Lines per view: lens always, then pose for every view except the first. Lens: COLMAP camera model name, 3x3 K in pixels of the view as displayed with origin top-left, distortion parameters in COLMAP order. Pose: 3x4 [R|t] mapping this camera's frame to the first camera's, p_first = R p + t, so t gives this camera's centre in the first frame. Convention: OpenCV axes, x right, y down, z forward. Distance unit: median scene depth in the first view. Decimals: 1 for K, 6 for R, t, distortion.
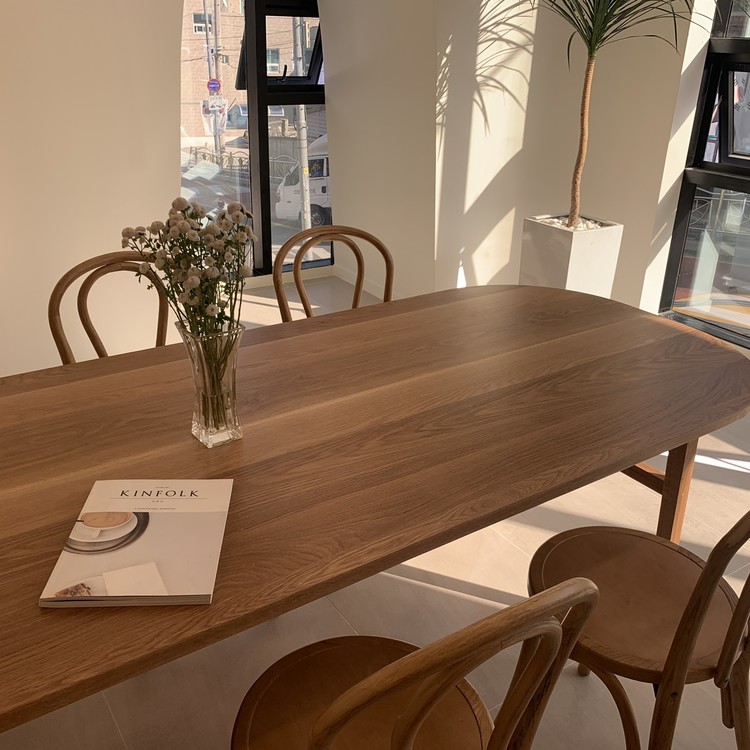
lens RADIAL K [[780.9, 0, 373.4], [0, 780.9, 354.5], [0, 0, 1]] dist [0.020101, -0.045523]
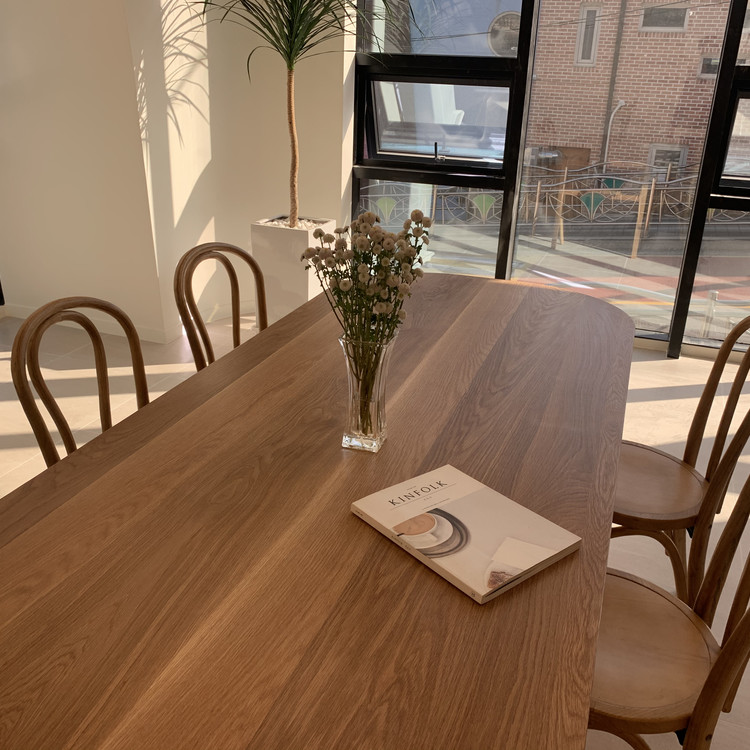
lens RADIAL K [[782.6, 0, 358.3], [0, 782.6, 347.6], [0, 0, 1]] dist [0.106160, -0.269503]
pose [[0.814828, -0.203564, 0.542786, -0.285917], [0.216589, 0.975415, 0.040673, -0.023447], [-0.537722, 0.084420, 0.838885, 0.049222]]
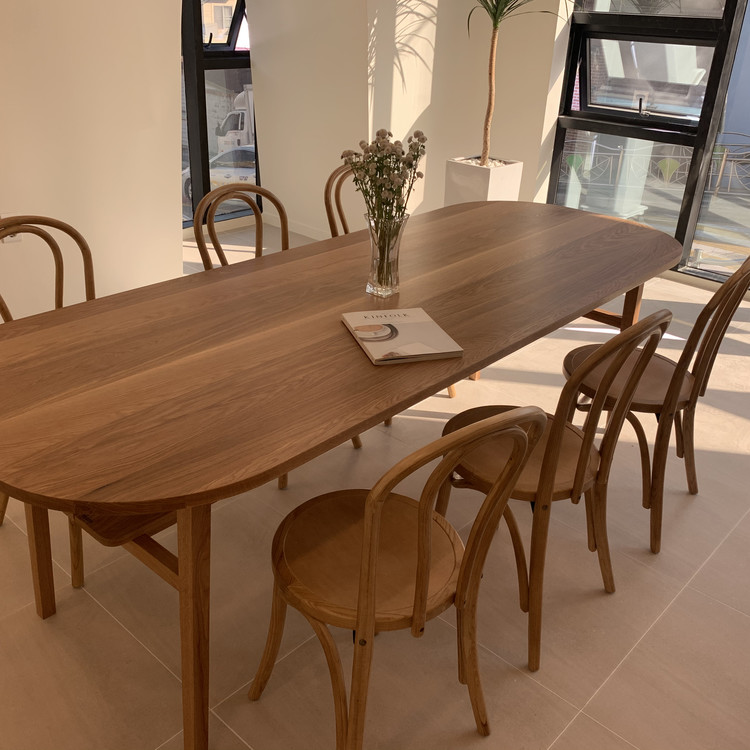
lens RADIAL K [[782.6, 0, 358.3], [0, 782.6, 347.6], [0, 0, 1]] dist [0.106160, -0.269503]
pose [[0.973642, -0.087439, 0.210656, -0.224121], [0.080313, 0.995877, 0.042168, 0.055911], [-0.213475, -0.024138, 0.976650, -0.191234]]
